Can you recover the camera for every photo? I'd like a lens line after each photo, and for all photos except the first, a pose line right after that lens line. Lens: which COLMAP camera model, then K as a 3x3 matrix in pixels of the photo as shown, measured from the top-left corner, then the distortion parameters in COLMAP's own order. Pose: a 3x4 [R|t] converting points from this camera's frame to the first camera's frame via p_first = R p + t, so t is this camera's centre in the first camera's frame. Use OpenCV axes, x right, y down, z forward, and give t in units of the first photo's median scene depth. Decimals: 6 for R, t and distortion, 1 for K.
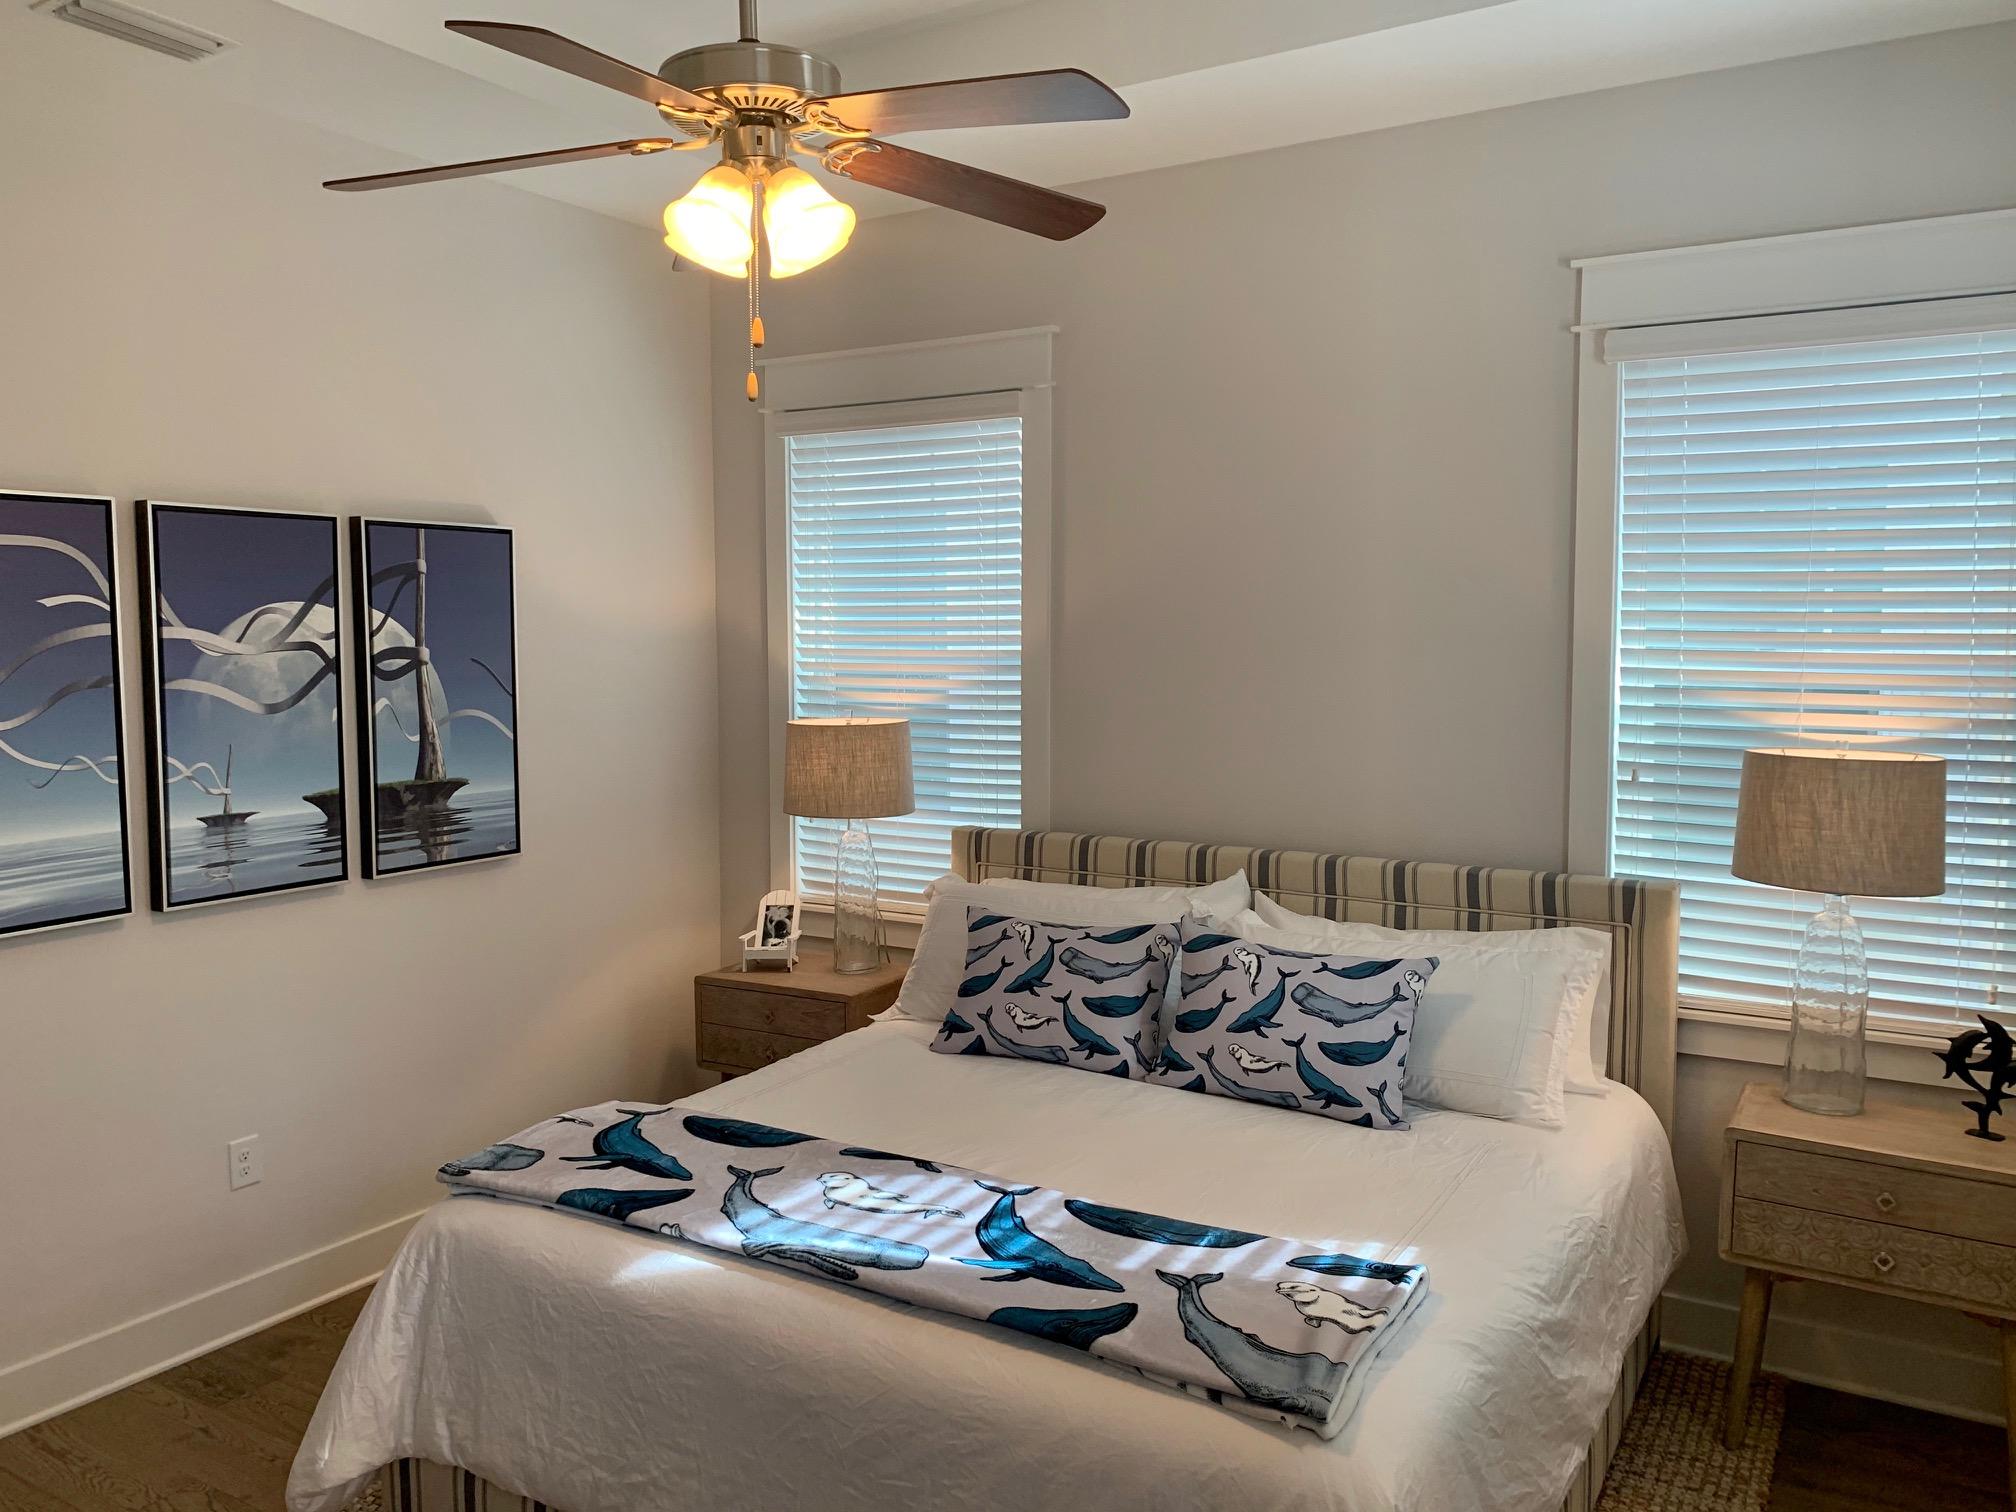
lens RADIAL K [[1527.4, 0, 987.1], [0, 1527.4, 752.4], [0, 0, 1]] dist [0.135093, -0.255440]
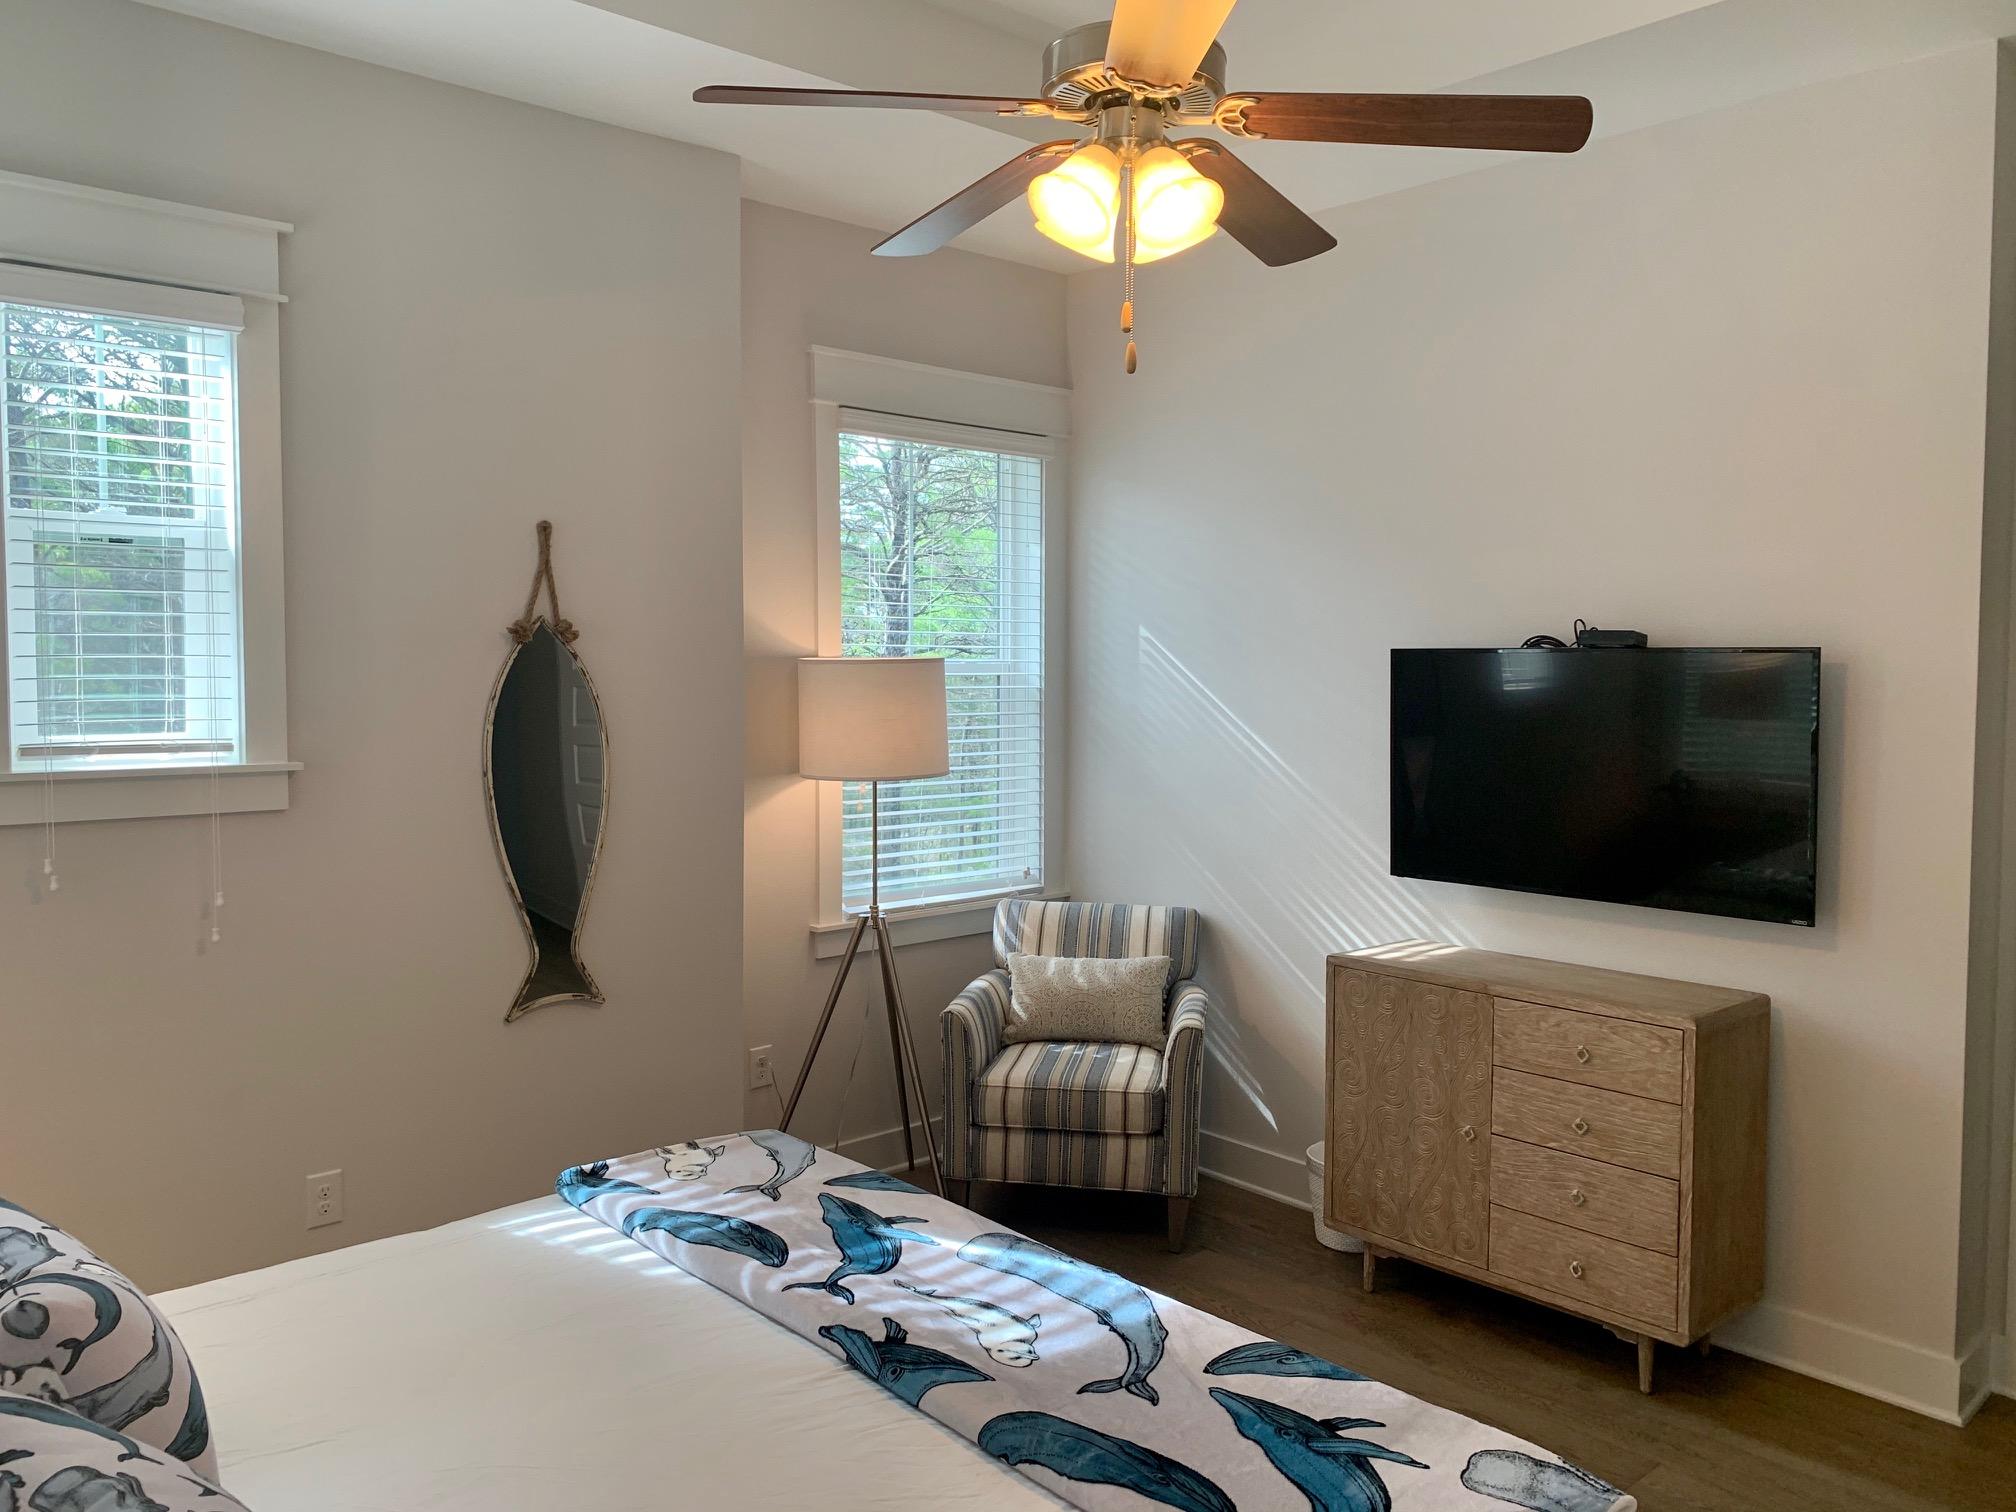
lens RADIAL K [[1543.3, 0, 996.1], [0, 1543.3, 728.3], [0, 0, 1]] dist [0.075920, -0.103303]
pose [[-0.962149, -0.017411, 0.271967, -0.251829], [0.014763, 0.993162, 0.115808, -0.095322], [-0.272124, 0.115440, -0.955313, 1.472409]]
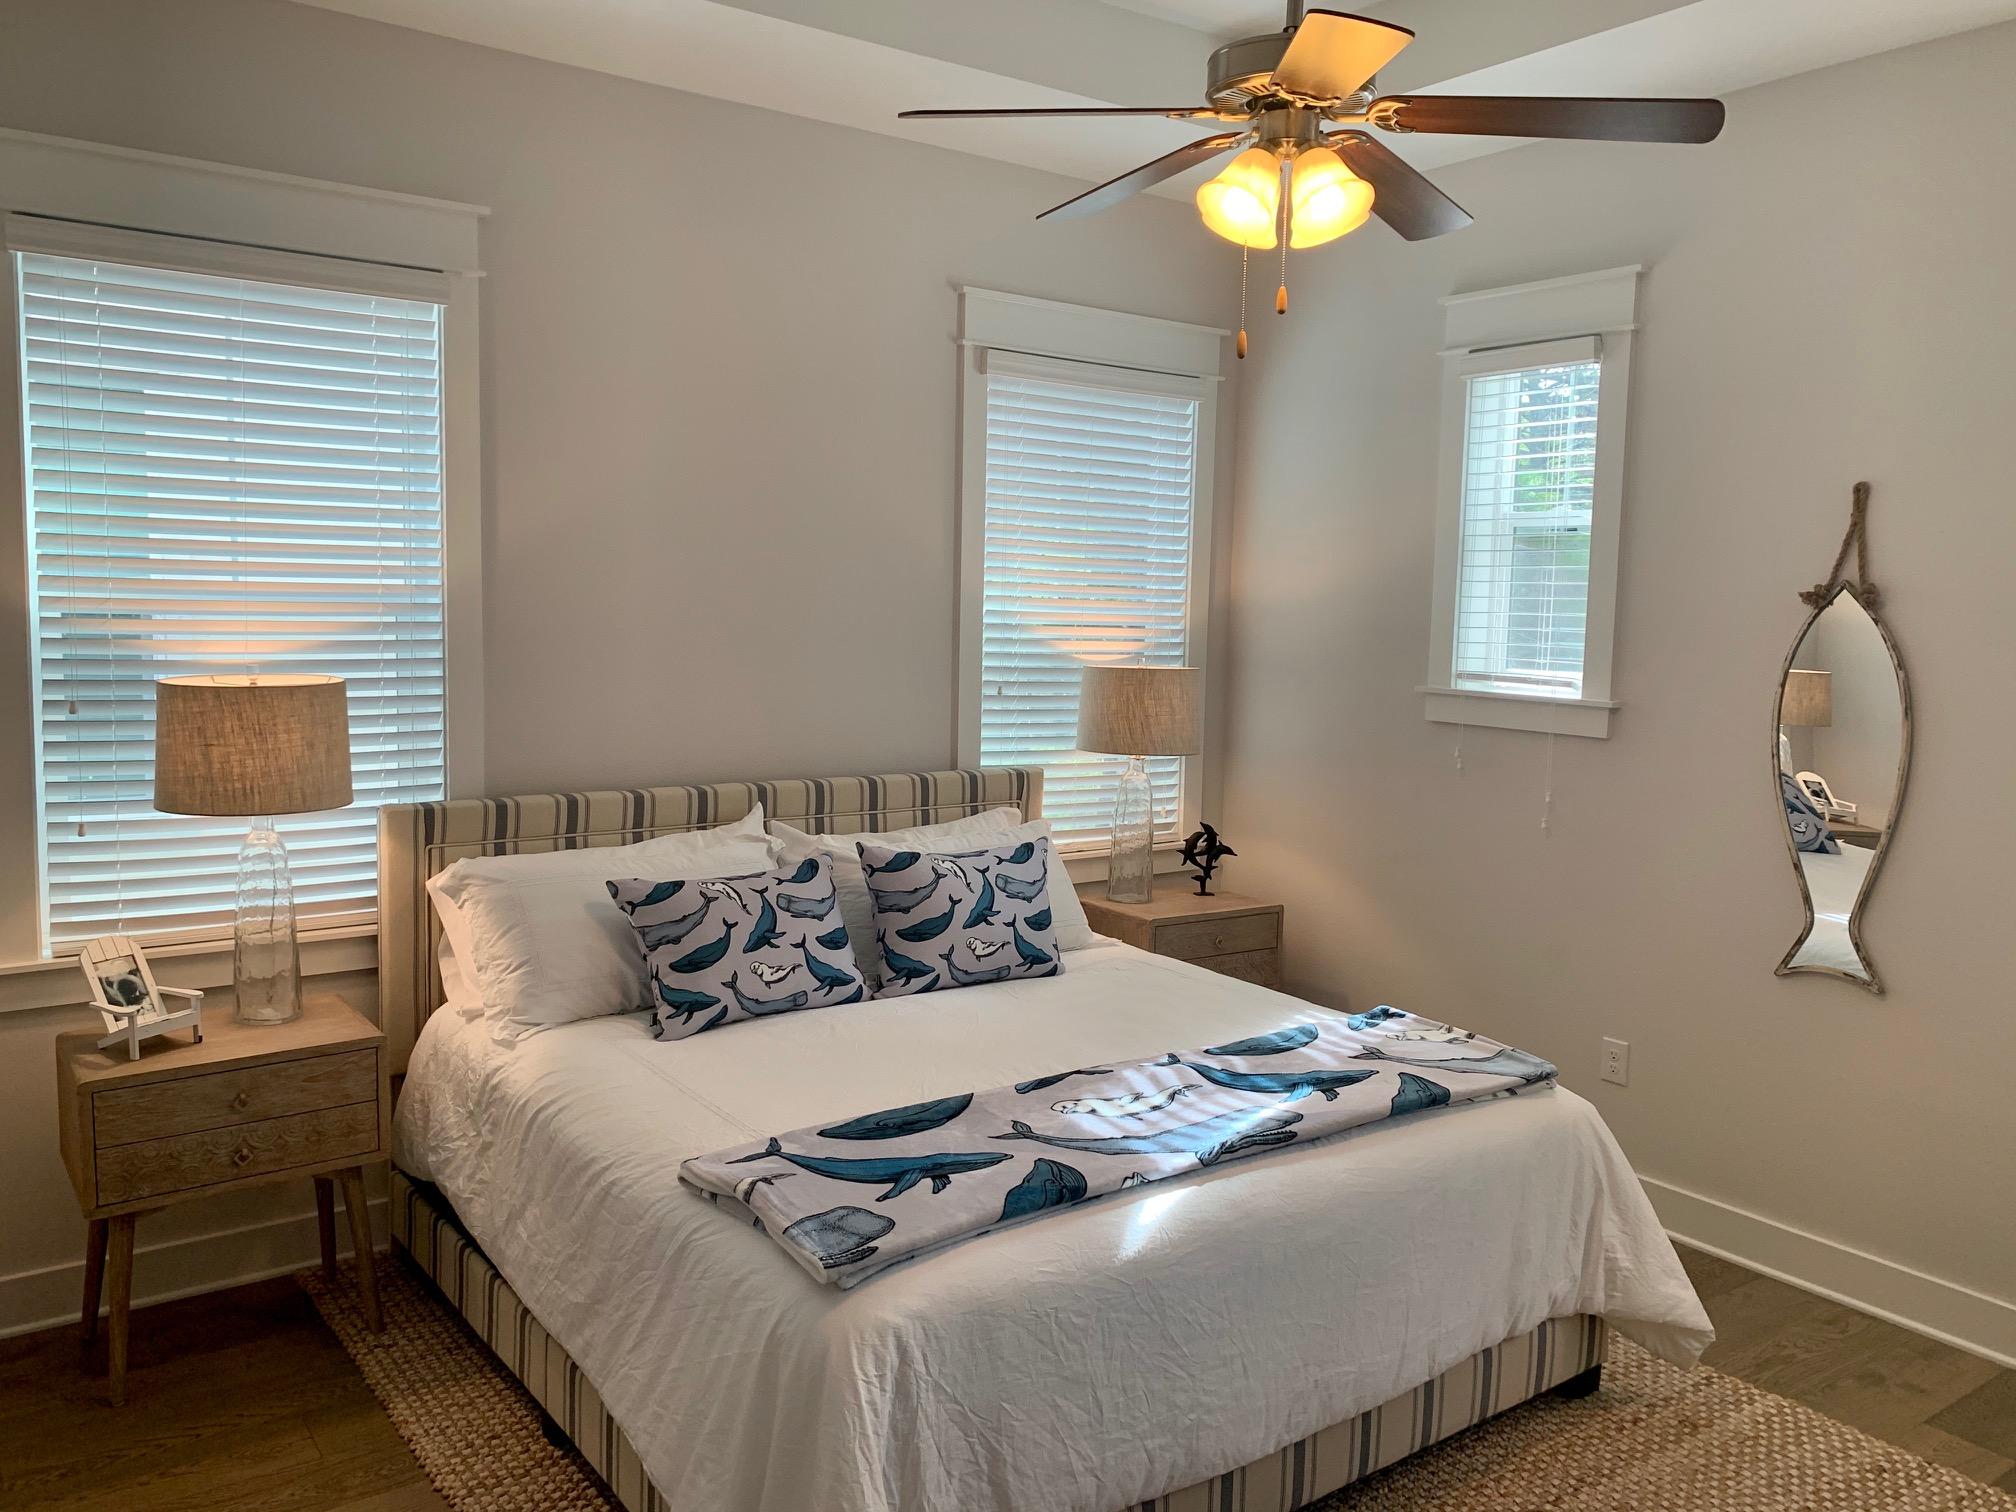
lens RADIAL K [[1536.6, 0, 1004.7], [0, 1536.6, 737.1], [0, 0, 1]] dist [0.174221, -0.323935]
pose [[0.380402, -0.081444, 0.921228, -0.928735], [0.045813, 0.996551, 0.069185, -0.042046], [-0.923686, 0.015886, 0.382821, 0.556491]]
